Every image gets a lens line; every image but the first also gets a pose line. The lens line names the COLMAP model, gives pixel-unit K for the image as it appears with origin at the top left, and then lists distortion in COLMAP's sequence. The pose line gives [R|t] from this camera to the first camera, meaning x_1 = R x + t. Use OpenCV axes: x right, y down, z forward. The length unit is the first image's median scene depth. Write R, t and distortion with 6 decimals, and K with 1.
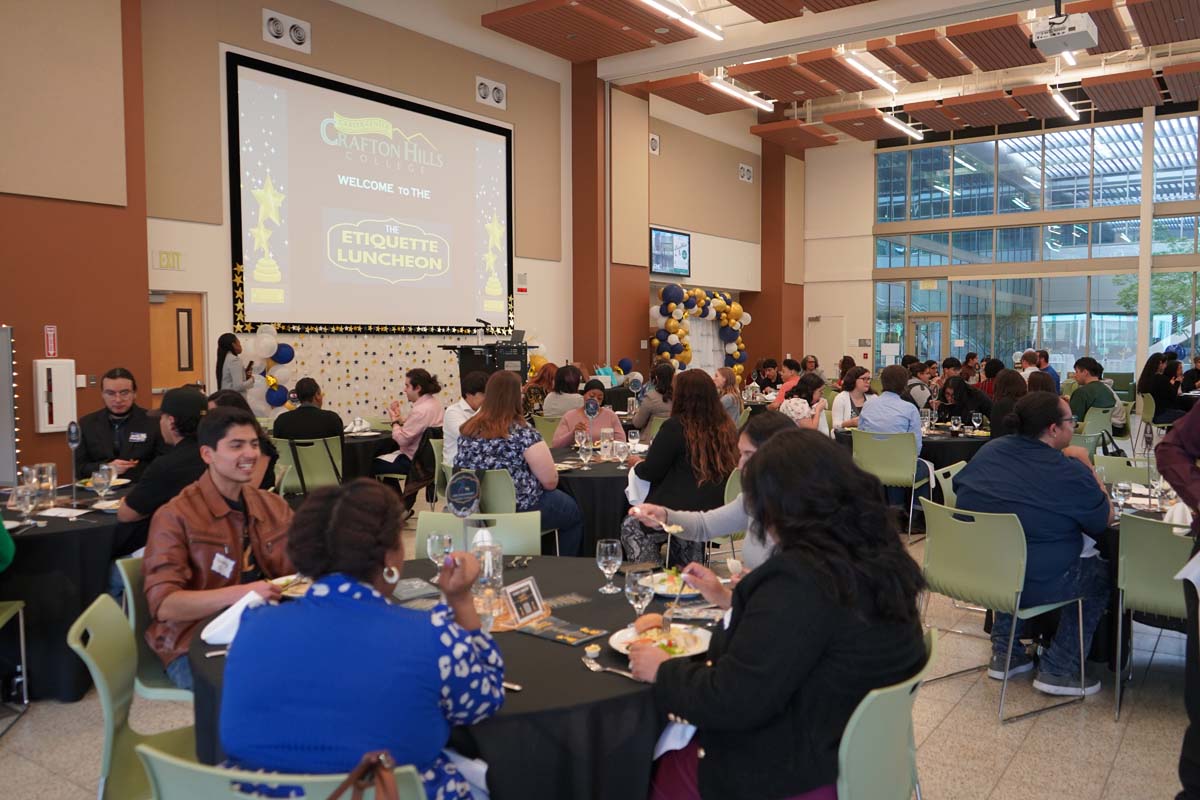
lens RADIAL K [[954.5, 0, 600.0], [0, 954.5, 405.1], [0, 0, 1]] dist [-0.008607, 0.011385]
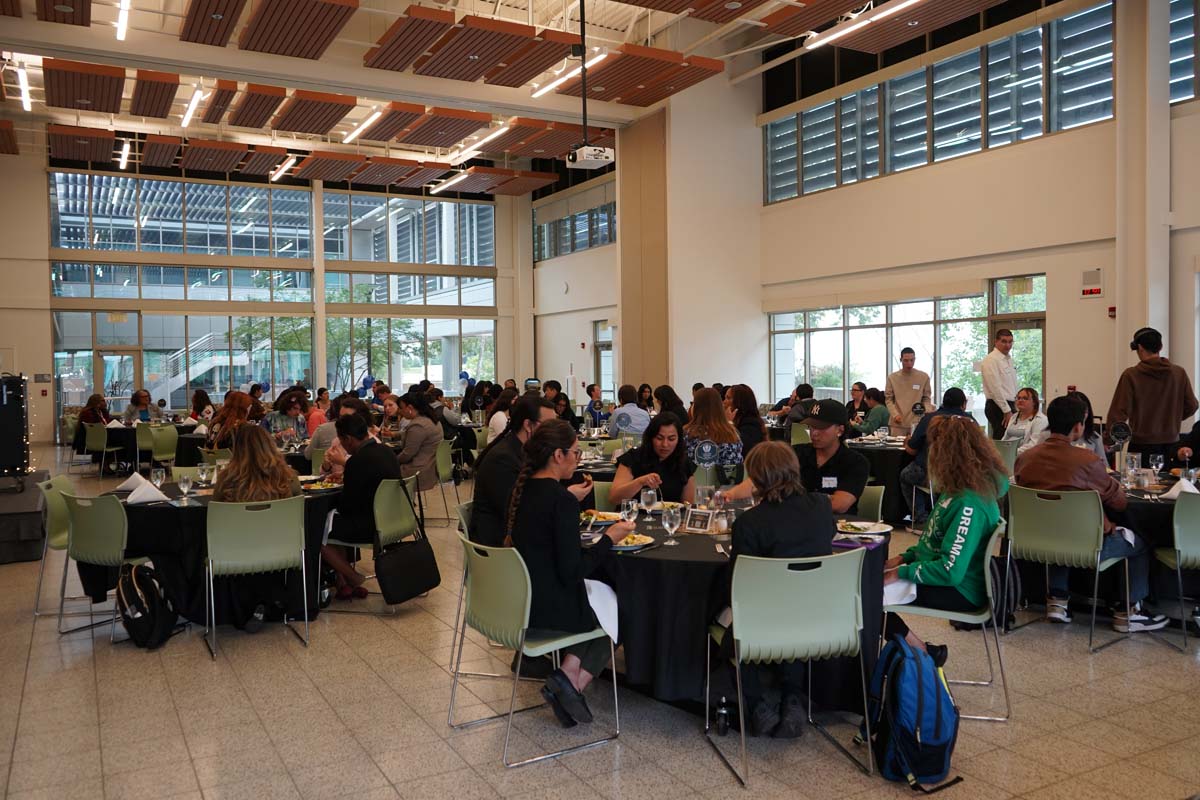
lens RADIAL K [[954.5, 0, 598.4], [0, 954.5, 389.8], [0, 0, 1]] dist [-0.008607, 0.011385]
pose [[0.443614, -0.021173, 0.895968, -0.484942], [0.071770, 0.997349, -0.011966, -0.010047], [-0.893340, 0.069612, 0.443958, 0.220621]]
